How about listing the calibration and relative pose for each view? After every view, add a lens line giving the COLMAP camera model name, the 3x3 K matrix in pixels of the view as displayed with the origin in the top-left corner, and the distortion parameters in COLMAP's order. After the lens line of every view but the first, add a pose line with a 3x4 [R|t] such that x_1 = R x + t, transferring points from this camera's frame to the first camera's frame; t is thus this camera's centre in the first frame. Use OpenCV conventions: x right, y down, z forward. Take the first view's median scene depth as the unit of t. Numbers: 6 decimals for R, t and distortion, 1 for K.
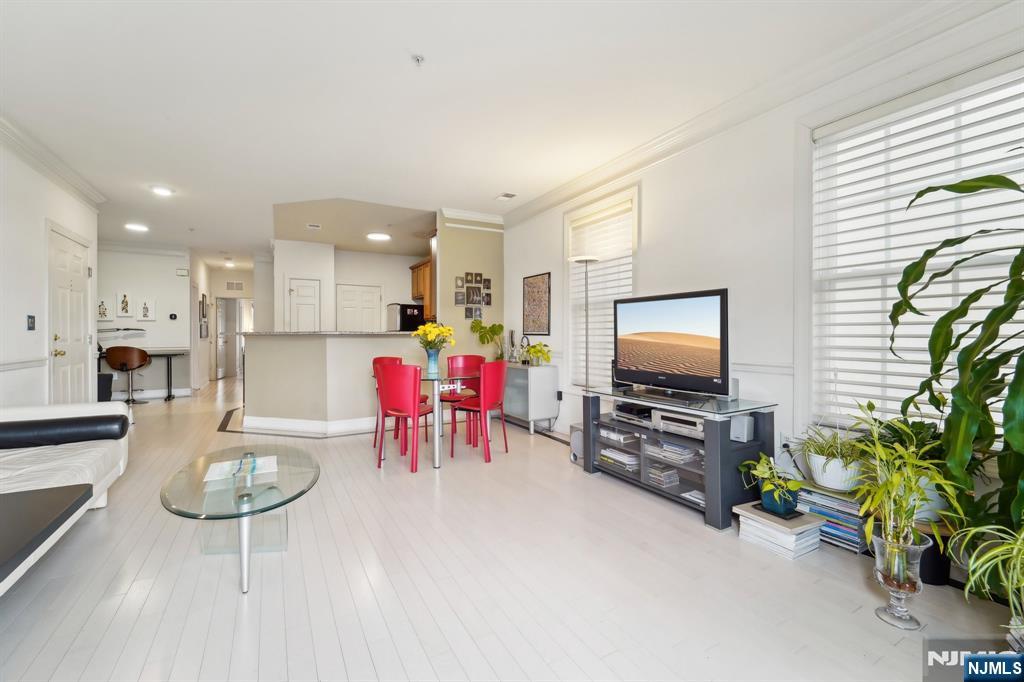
lens RADIAL K [[422.6, 0, 512.5], [0, 422.6, 334.7], [0, 0, 1]] dist [0.005404, -0.003916]
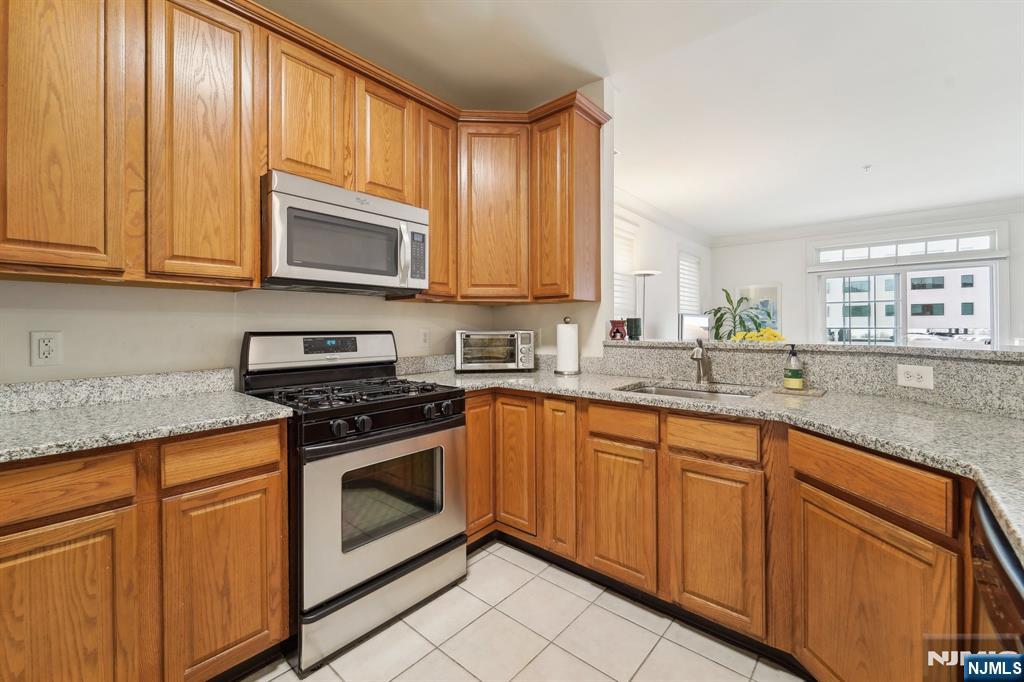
lens RADIAL K [[422.6, 0, 510.0], [0, 422.6, 324.5], [0, 0, 1]] dist [0.005404, -0.003916]
pose [[-0.329388, 0.011170, 0.944129, -0.566017], [0.004930, 0.999937, -0.010111, -0.019444], [-0.944182, 0.001324, -0.329422, 1.230140]]
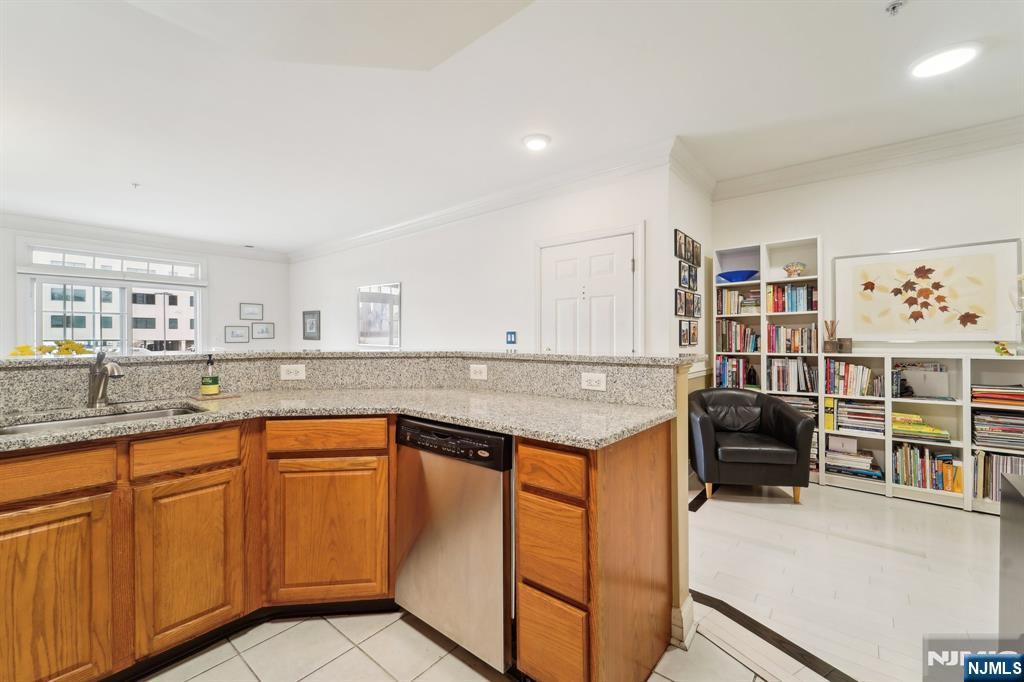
lens RADIAL K [[422.6, 0, 506.6], [0, 422.6, 337.2], [0, 0, 1]] dist [0.005404, -0.003916]
pose [[-0.935778, 0.006145, -0.352536, -0.438166], [0.005979, 0.999981, 0.001559, -0.019820], [0.352539, -0.000649, -0.935797, 1.340487]]
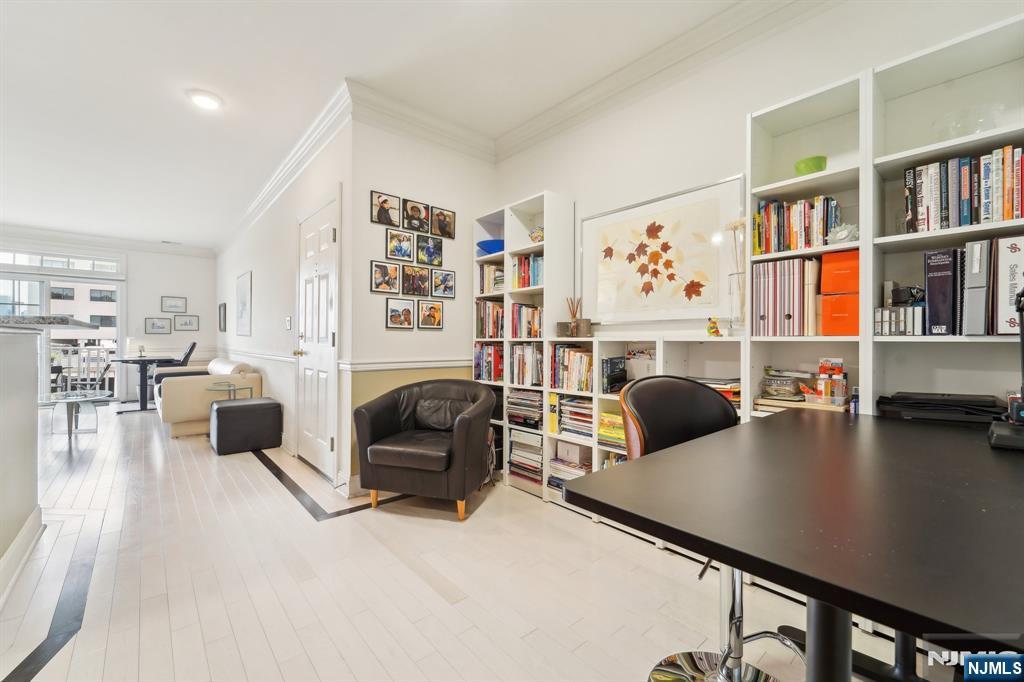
lens RADIAL K [[422.6, 0, 516.0], [0, 422.6, 339.0], [0, 0, 1]] dist [0.005404, -0.003916]
pose [[-0.979884, -0.002692, -0.199549, -0.947490], [-0.002045, 0.999992, -0.003446, 0.010735], [0.199556, -0.002969, -0.979882, 1.402832]]
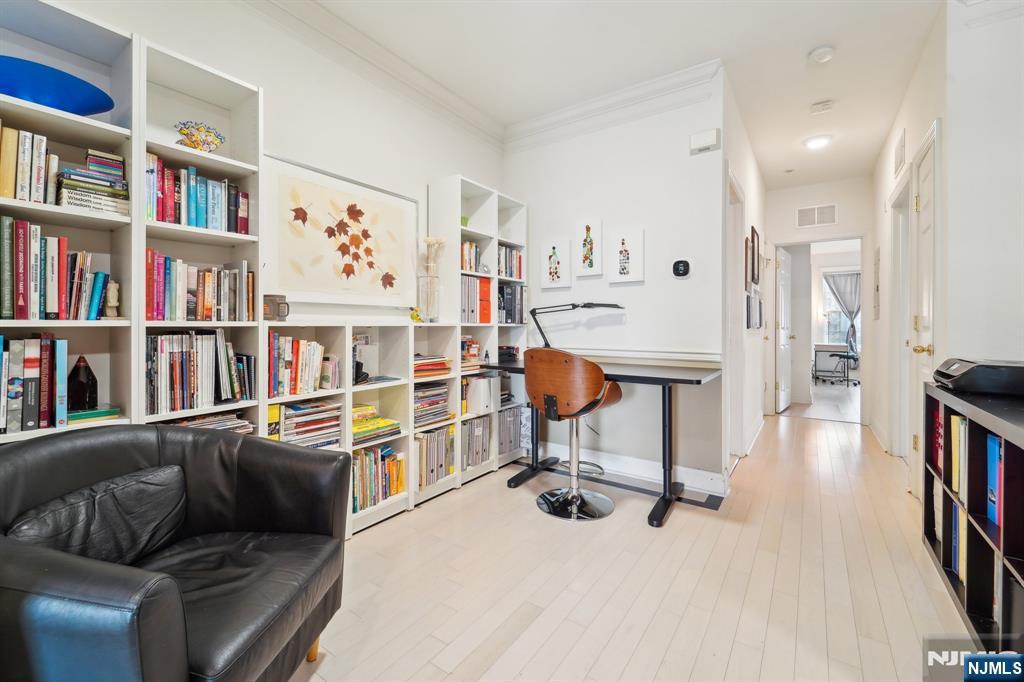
lens RADIAL K [[422.6, 0, 505.3], [0, 422.6, 326.0], [0, 0, 1]] dist [0.005404, -0.003916]
pose [[0.414955, 0.000584, -0.909842, -0.720284], [-0.001952, 0.999998, -0.000249, 0.010890], [0.909840, 0.001879, 0.414955, 0.961064]]
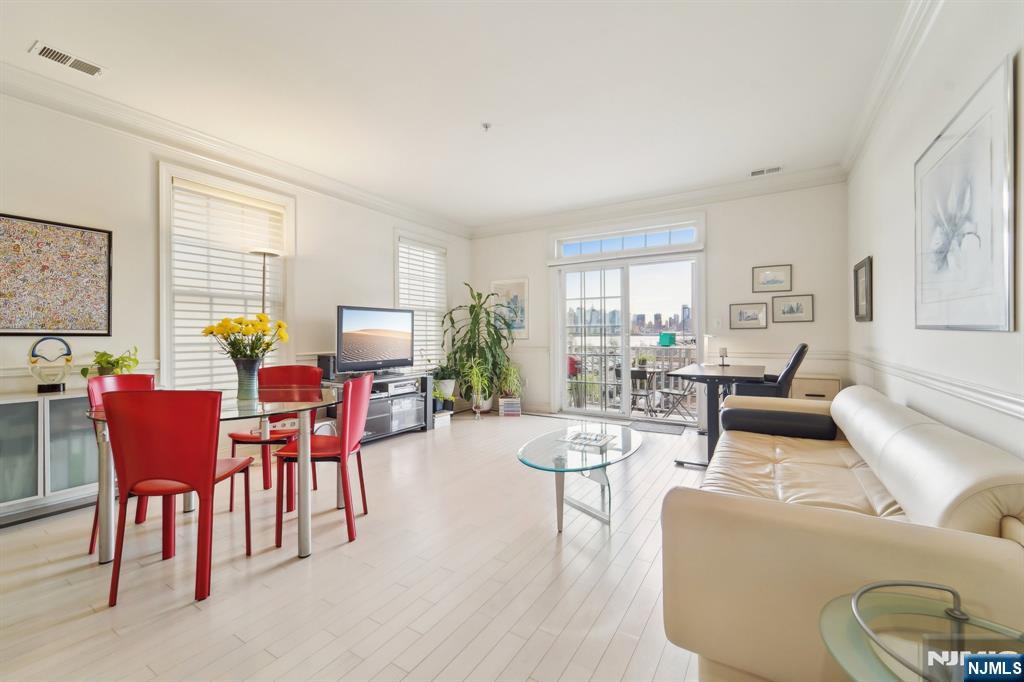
lens RADIAL K [[422.6, 0, 507.7], [0, 422.6, 337.5], [0, 0, 1]] dist [0.005404, -0.003916]
pose [[-0.461579, -0.001973, 0.887097, -0.626812], [0.004402, 0.999980, 0.004515, 0.002989], [-0.887088, 0.005989, -0.461561, 0.681813]]
